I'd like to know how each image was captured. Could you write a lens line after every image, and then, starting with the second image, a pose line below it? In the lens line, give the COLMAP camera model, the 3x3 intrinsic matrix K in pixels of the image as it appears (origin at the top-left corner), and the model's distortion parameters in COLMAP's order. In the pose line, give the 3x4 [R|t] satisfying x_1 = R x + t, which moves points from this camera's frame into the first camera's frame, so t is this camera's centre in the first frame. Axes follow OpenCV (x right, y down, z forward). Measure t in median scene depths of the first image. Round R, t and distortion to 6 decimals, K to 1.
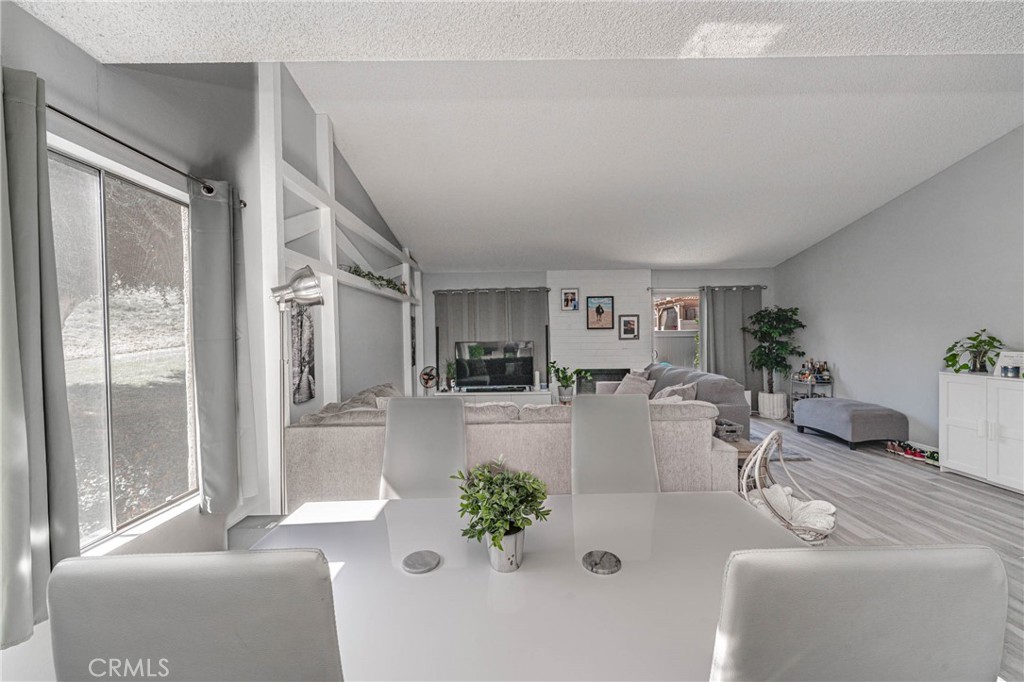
lens RADIAL K [[416.2, 0, 512.0], [0, 416.2, 341.0], [0, 0, 1]] dist [0.000119, 0.000607]
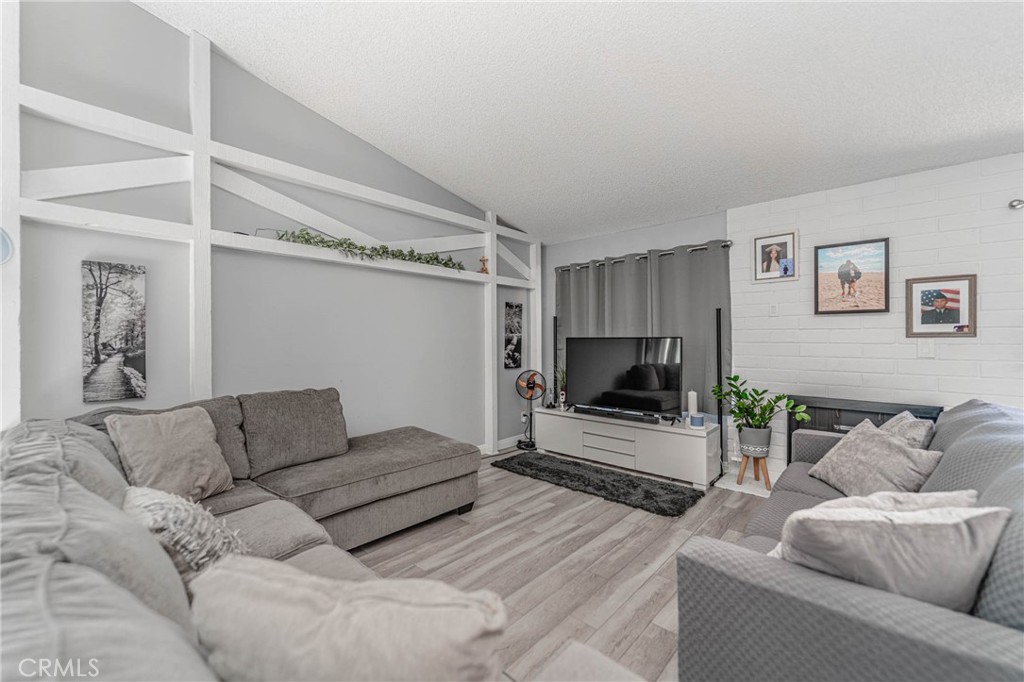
lens RADIAL K [[416.2, 0, 512.0], [0, 416.2, 341.0], [0, 0, 1]] dist [0.000119, 0.000607]
pose [[0.735561, 0.016113, -0.677267, 0.250179], [-0.019130, 0.999812, 0.003010, 0.007821], [0.677189, 0.010742, 0.735731, 0.408591]]
